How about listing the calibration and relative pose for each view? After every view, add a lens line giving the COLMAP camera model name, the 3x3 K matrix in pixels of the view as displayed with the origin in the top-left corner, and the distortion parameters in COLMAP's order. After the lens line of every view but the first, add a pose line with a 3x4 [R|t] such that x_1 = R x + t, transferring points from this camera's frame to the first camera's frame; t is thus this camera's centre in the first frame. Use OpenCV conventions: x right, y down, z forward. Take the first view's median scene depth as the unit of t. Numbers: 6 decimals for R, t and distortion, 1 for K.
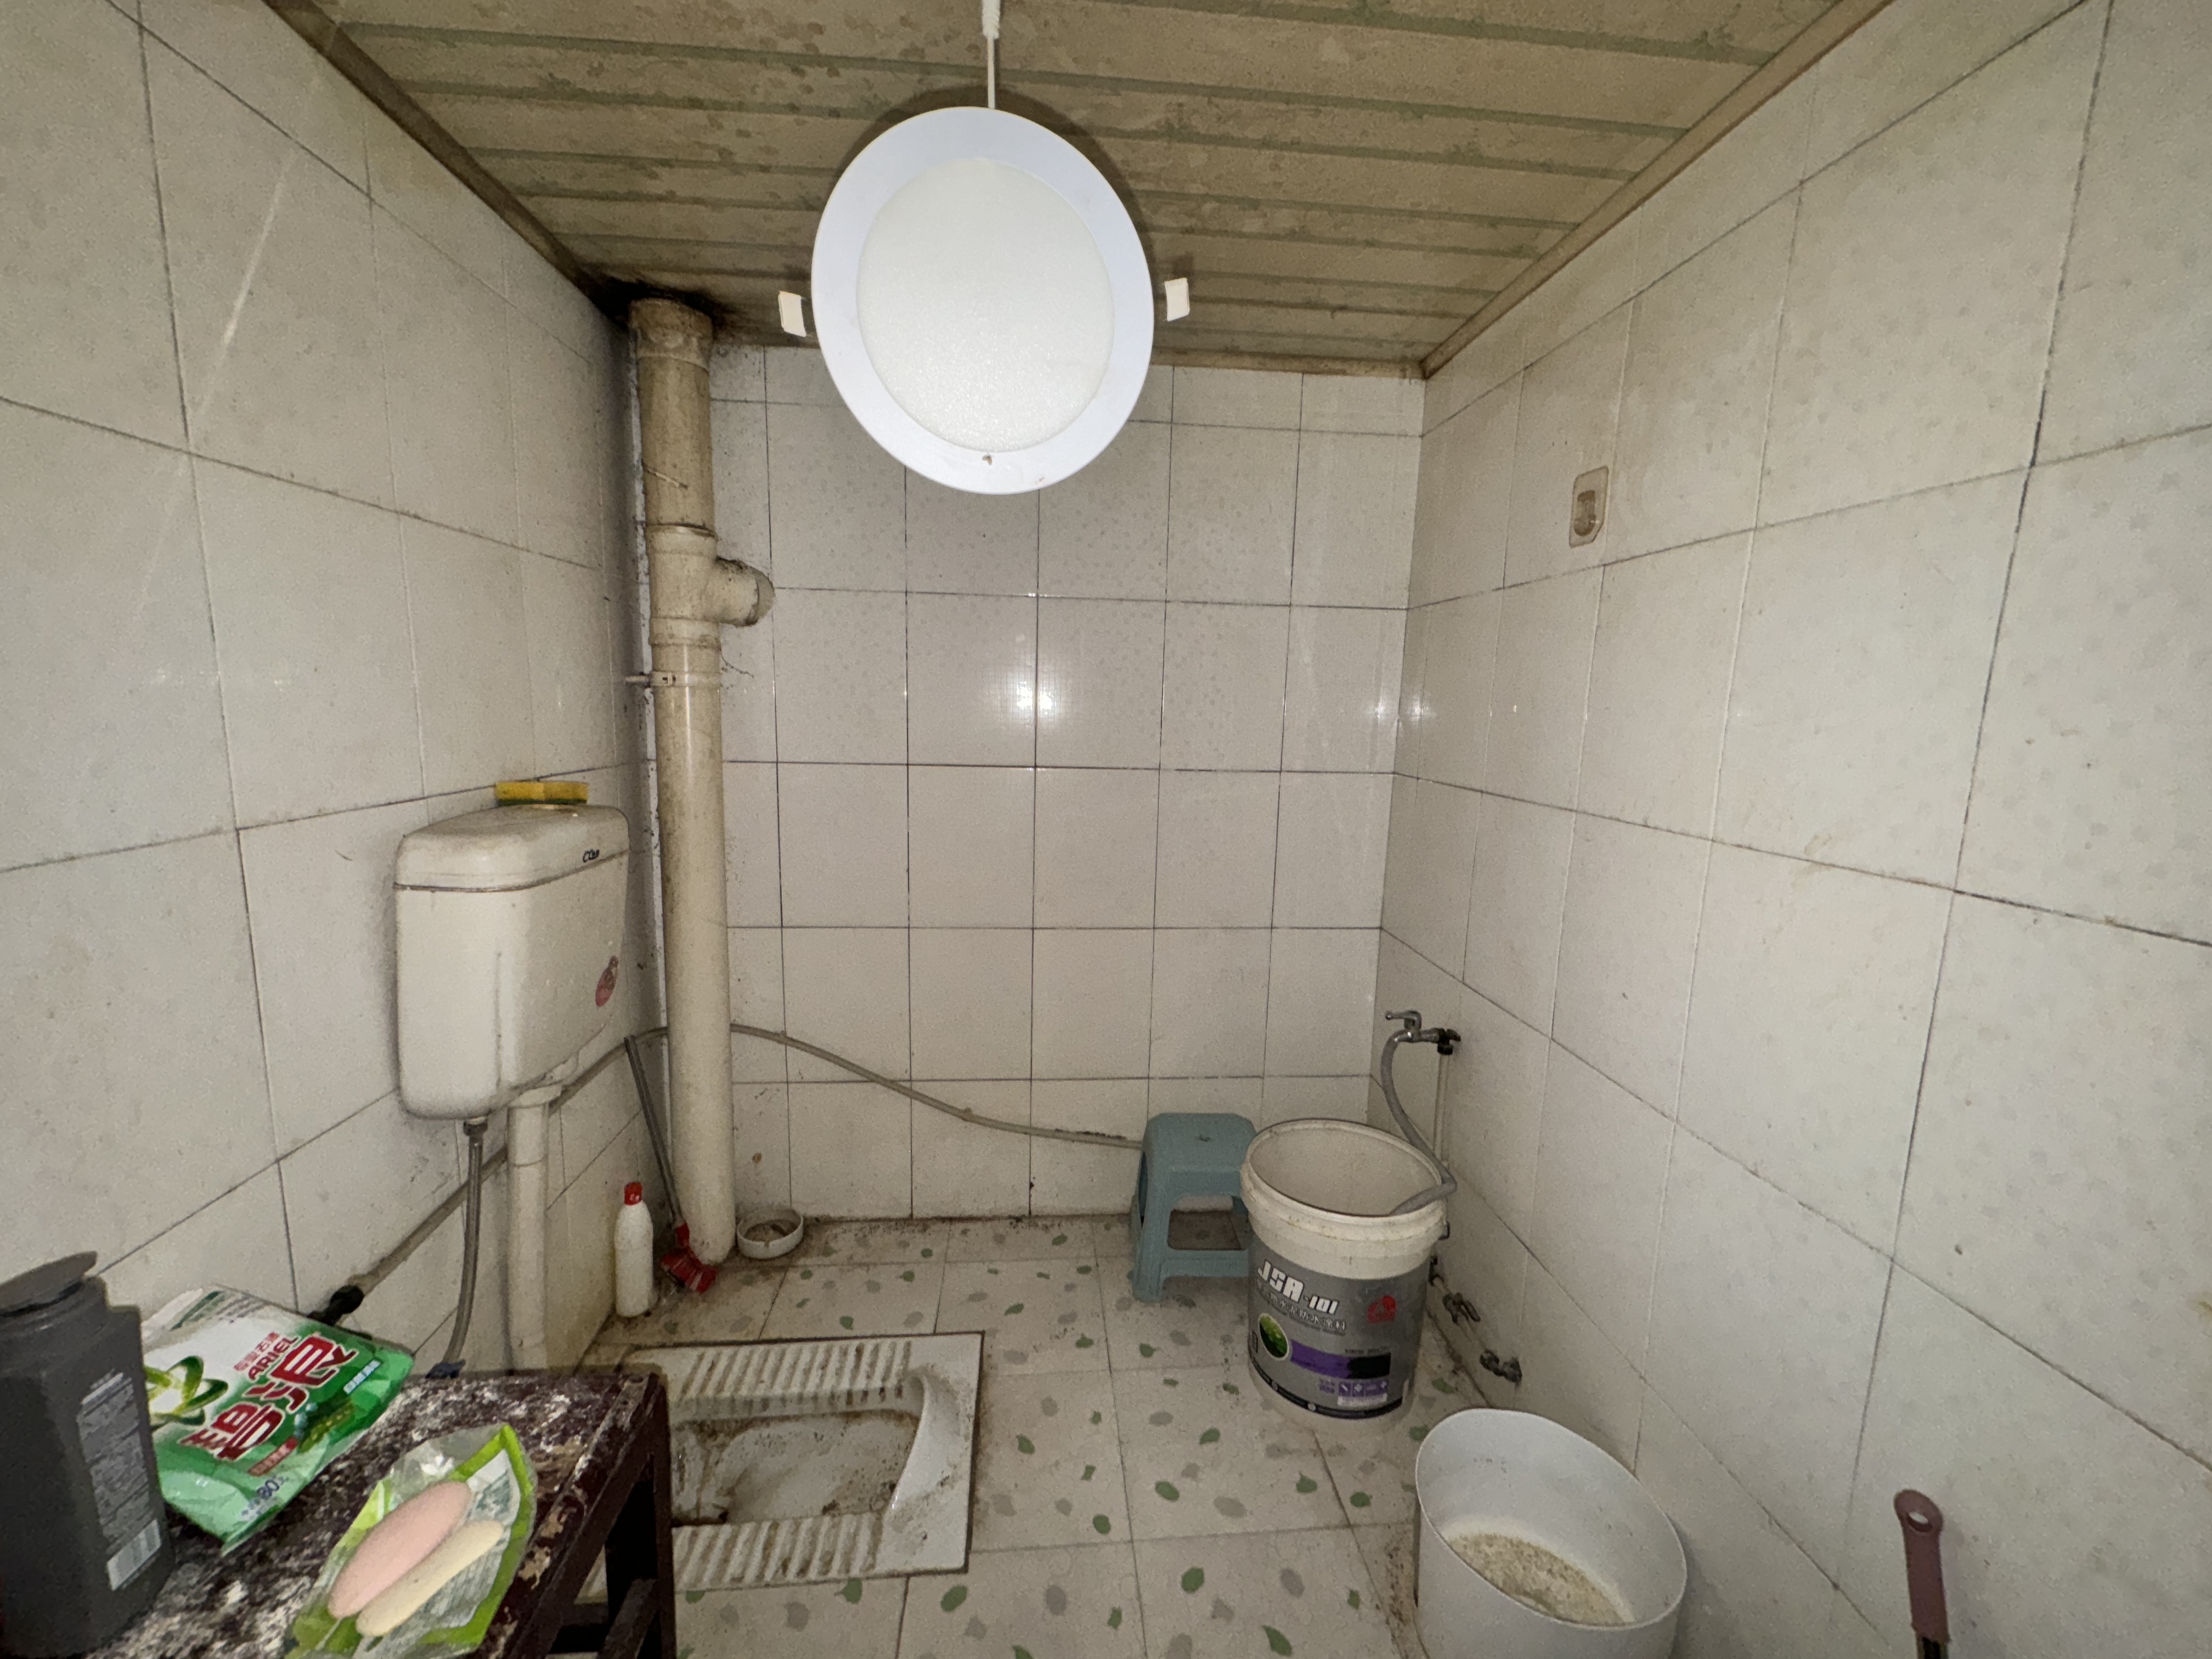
lens RADIAL K [[870.9, 0, 1106.0], [0, 870.9, 829.5], [0, 0, 1]] dist [-0.000911, 0.000342]
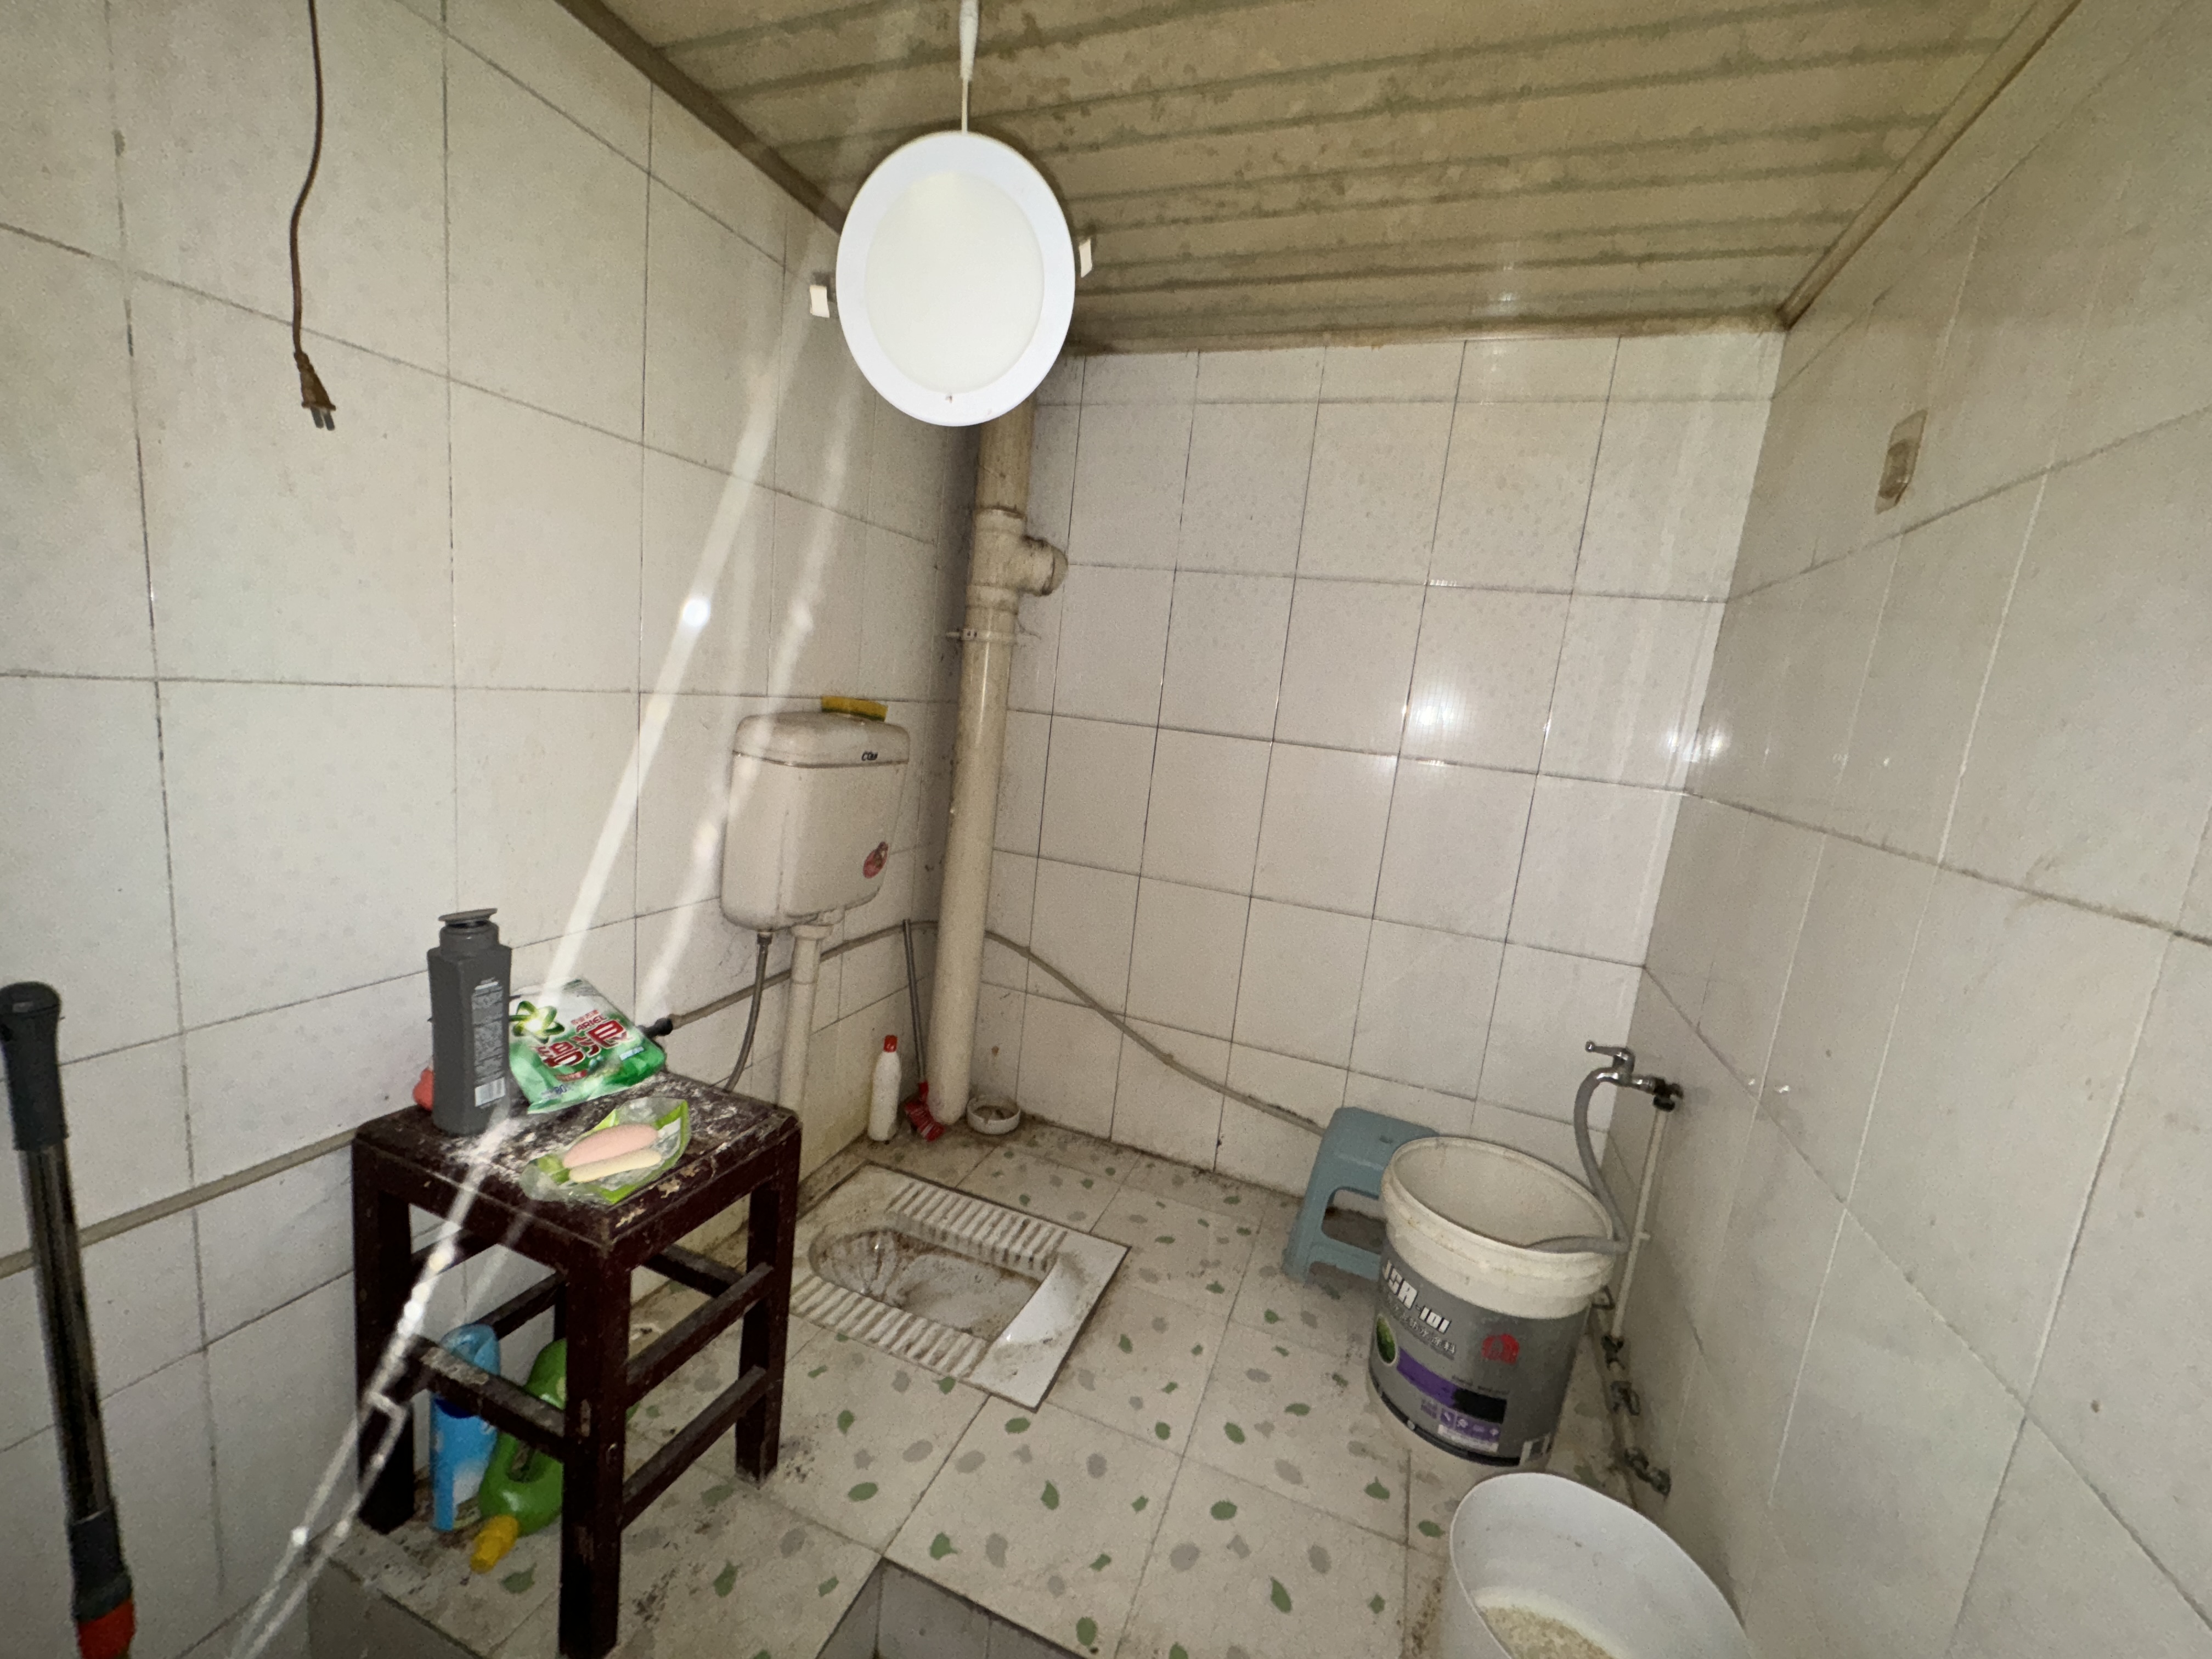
lens RADIAL K [[870.9, 0, 1106.0], [0, 870.9, 829.5], [0, 0, 1]] dist [-0.000911, 0.000342]
pose [[0.900654, 0.140326, -0.411256, 0.222524], [-0.145296, 0.989199, 0.019330, 0.050445], [0.409527, 0.042344, 0.911315, -0.024425]]
